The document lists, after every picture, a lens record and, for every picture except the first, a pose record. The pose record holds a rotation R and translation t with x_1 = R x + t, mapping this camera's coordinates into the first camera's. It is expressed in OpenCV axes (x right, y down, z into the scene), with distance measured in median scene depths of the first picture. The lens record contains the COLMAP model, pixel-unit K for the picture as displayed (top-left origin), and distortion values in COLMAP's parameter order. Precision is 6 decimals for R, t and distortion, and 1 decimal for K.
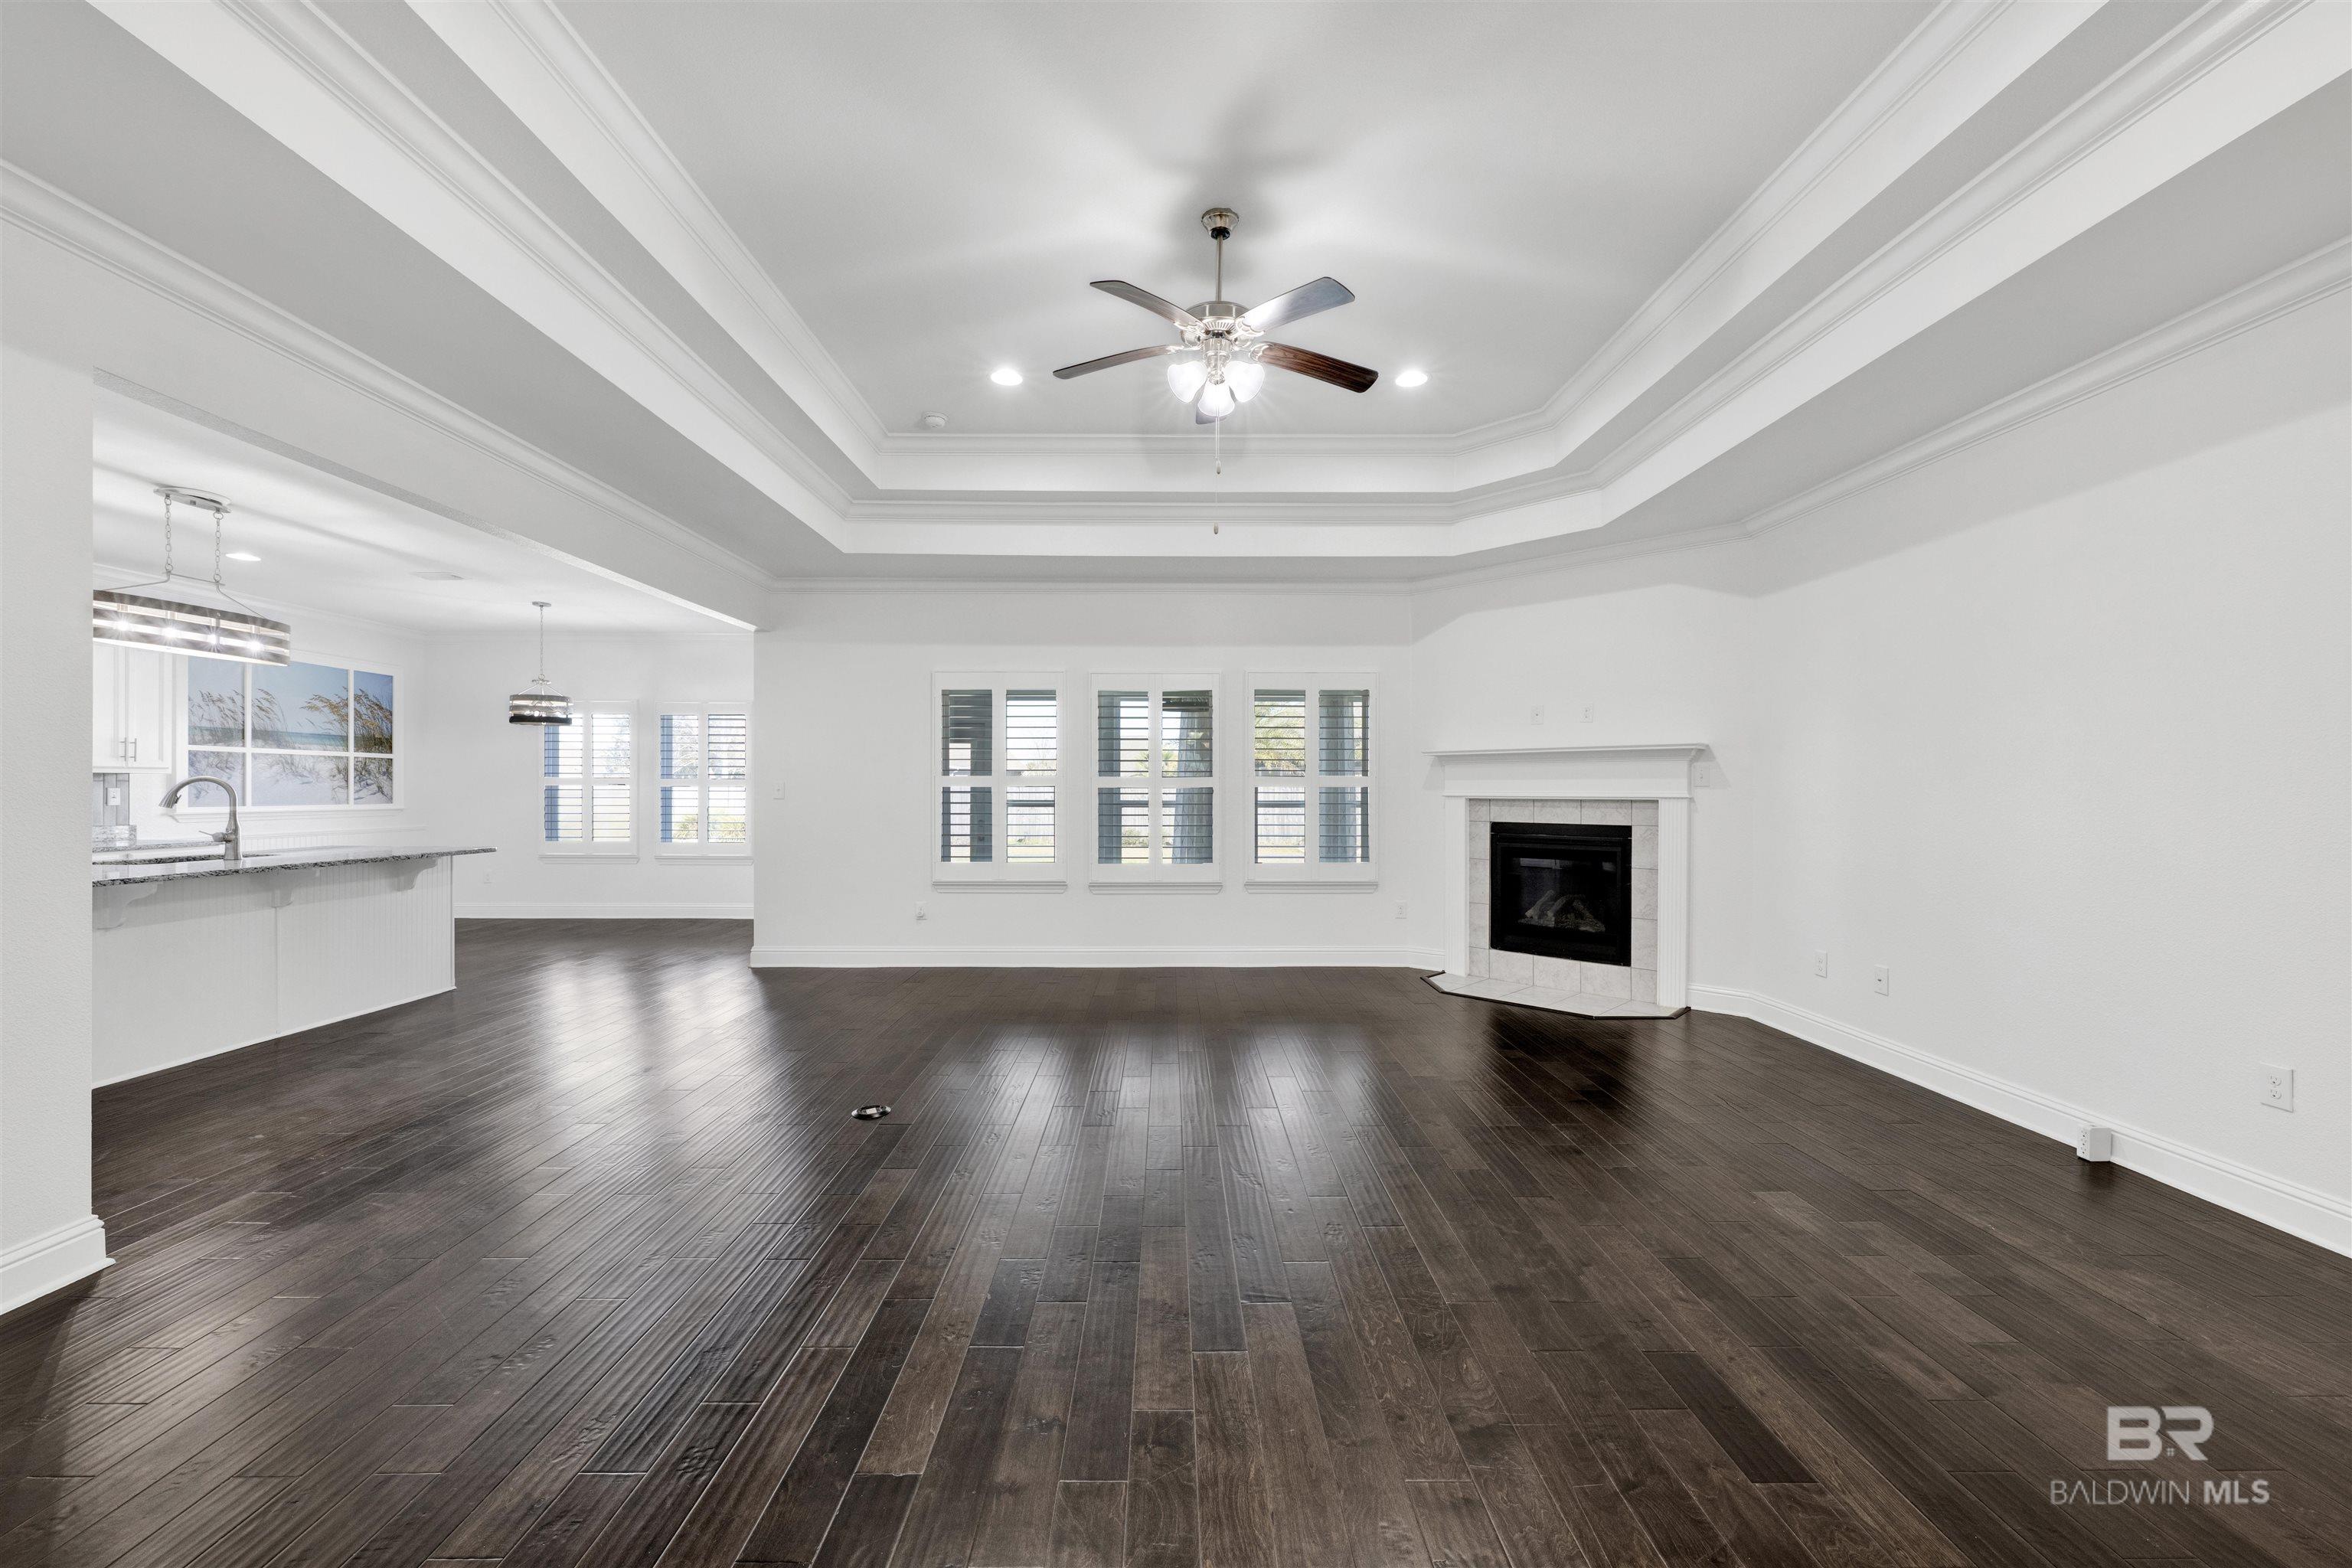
lens RADIAL K [[937.7, 0, 1176.0], [0, 937.7, 784.0], [0, 0, 1]] dist [-0.000177, -0.000104]
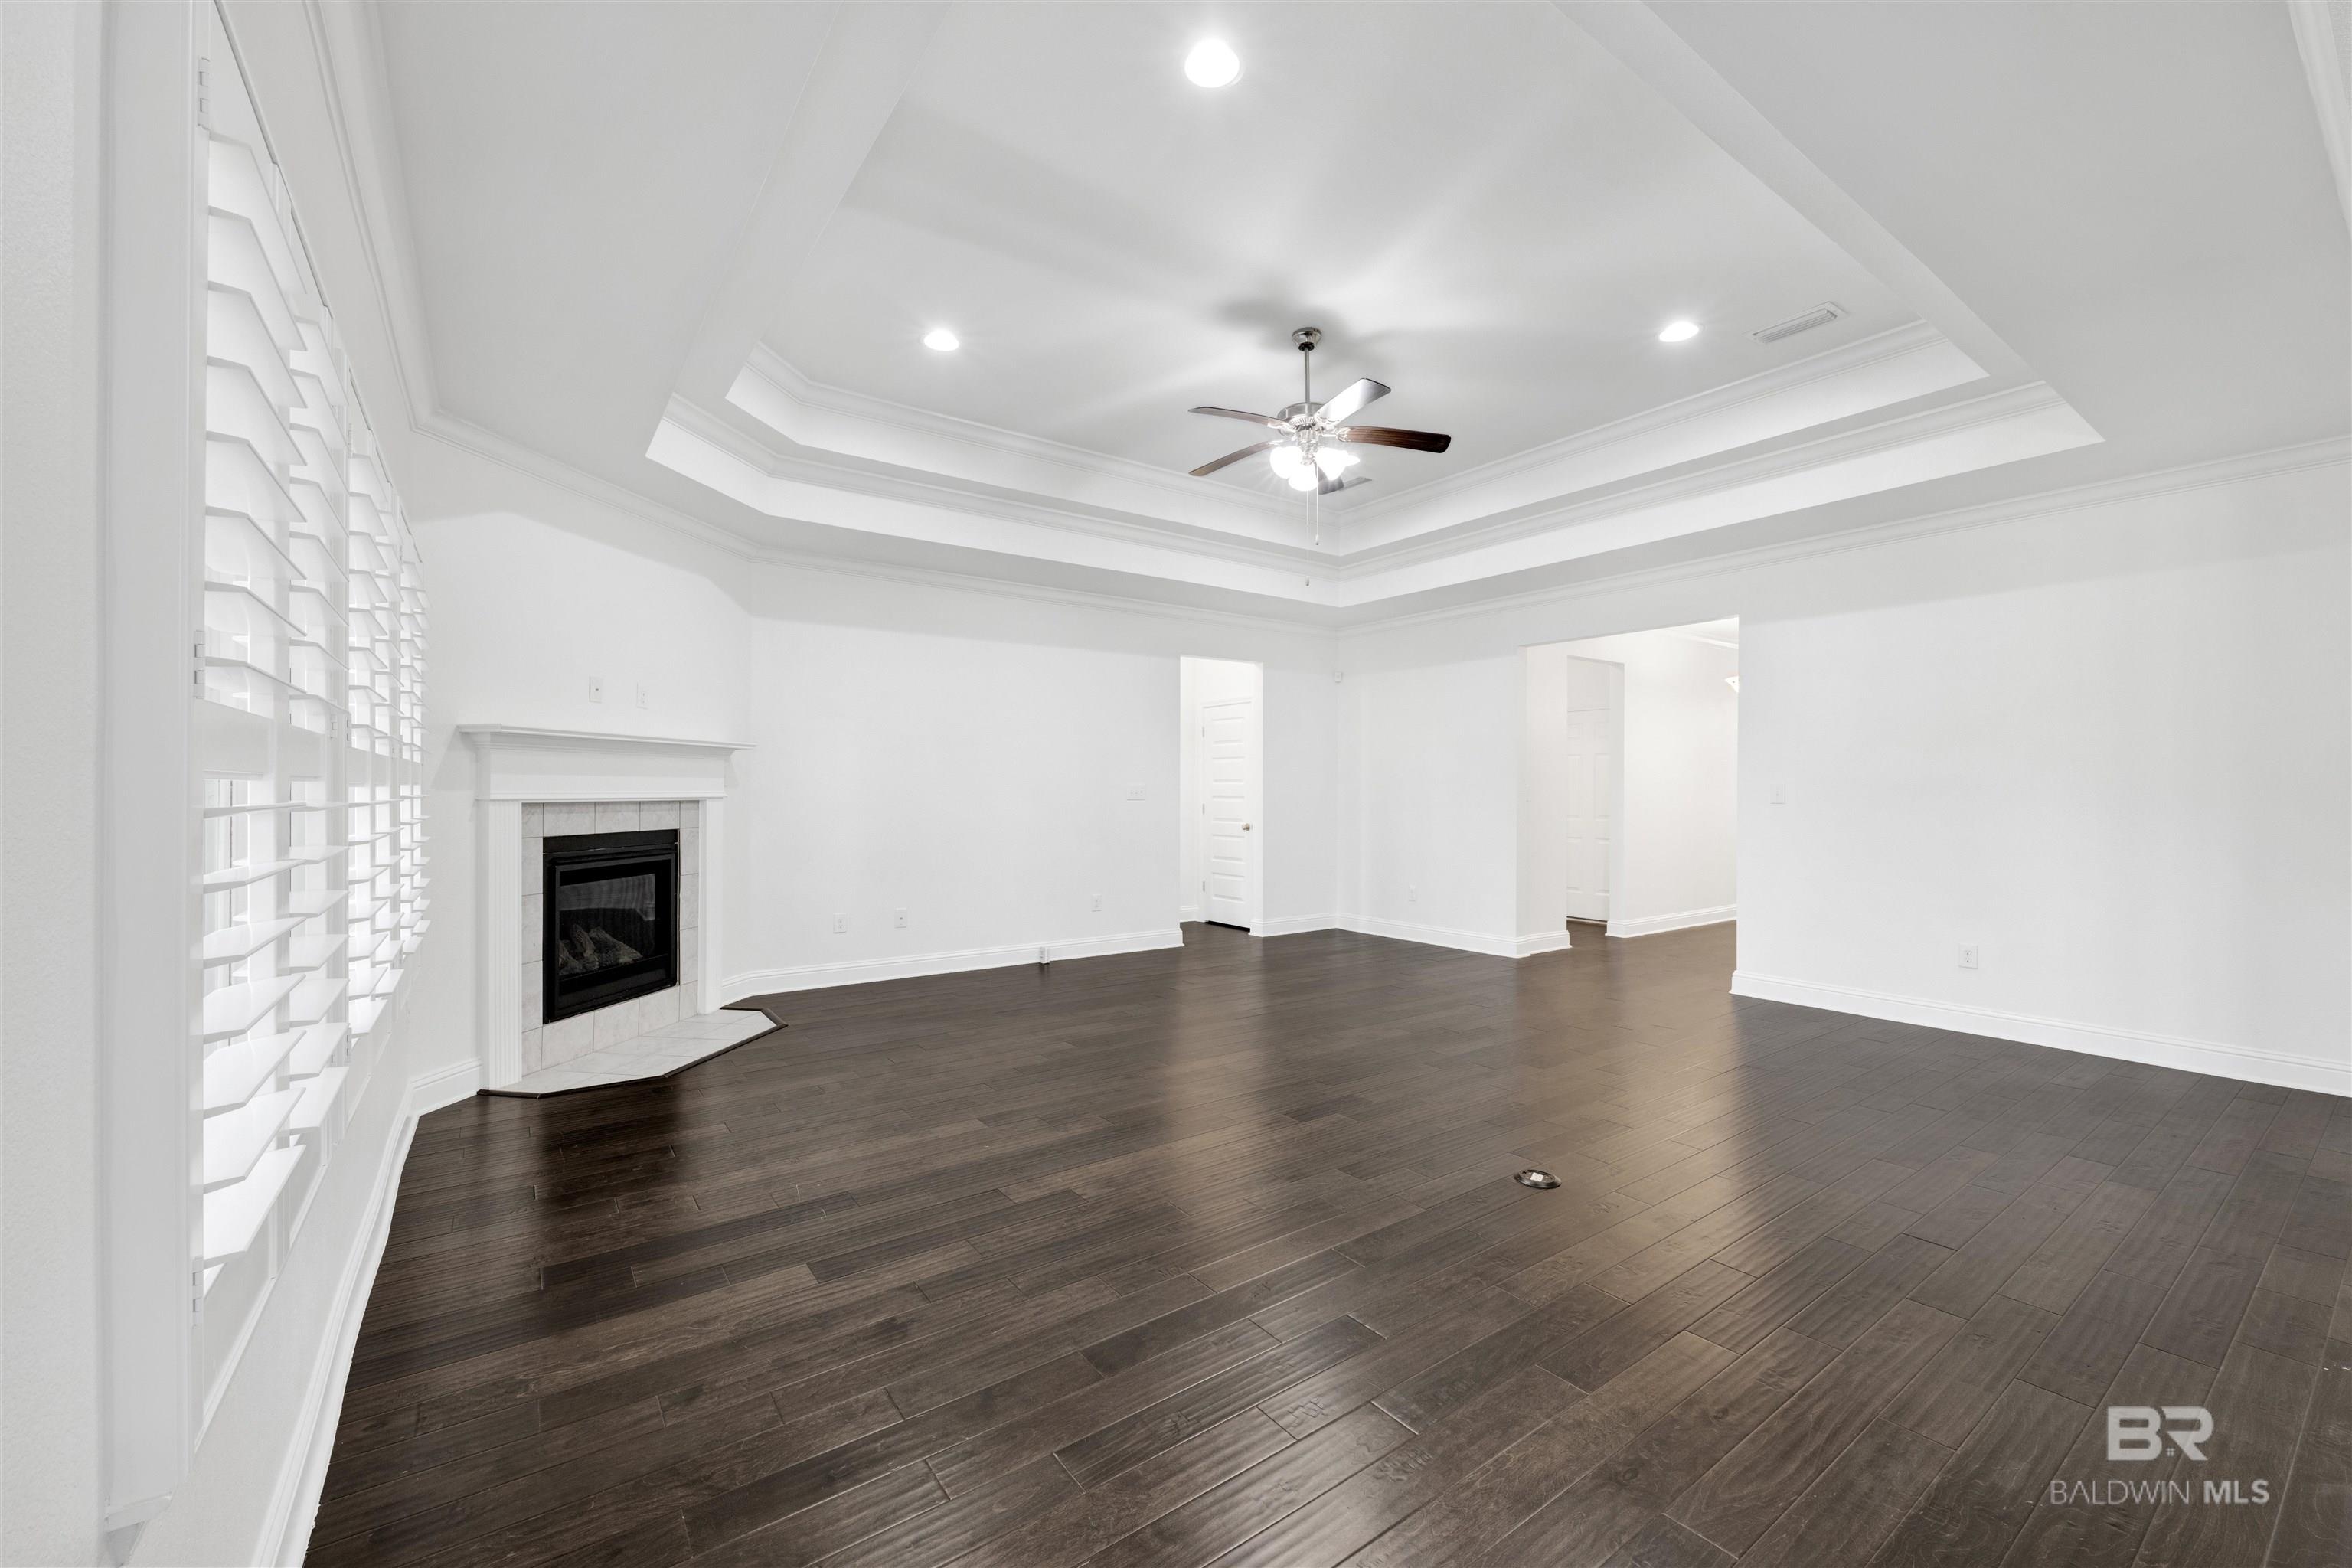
lens RADIAL K [[937.7, 0, 1176.0], [0, 937.7, 784.0], [0, 0, 1]] dist [-0.000177, -0.000104]
pose [[-0.581647, 0.003592, 0.813433, -0.529515], [-0.006541, 0.999937, -0.009093, 0.006288], [-0.813415, -0.010609, -0.581587, 1.133856]]
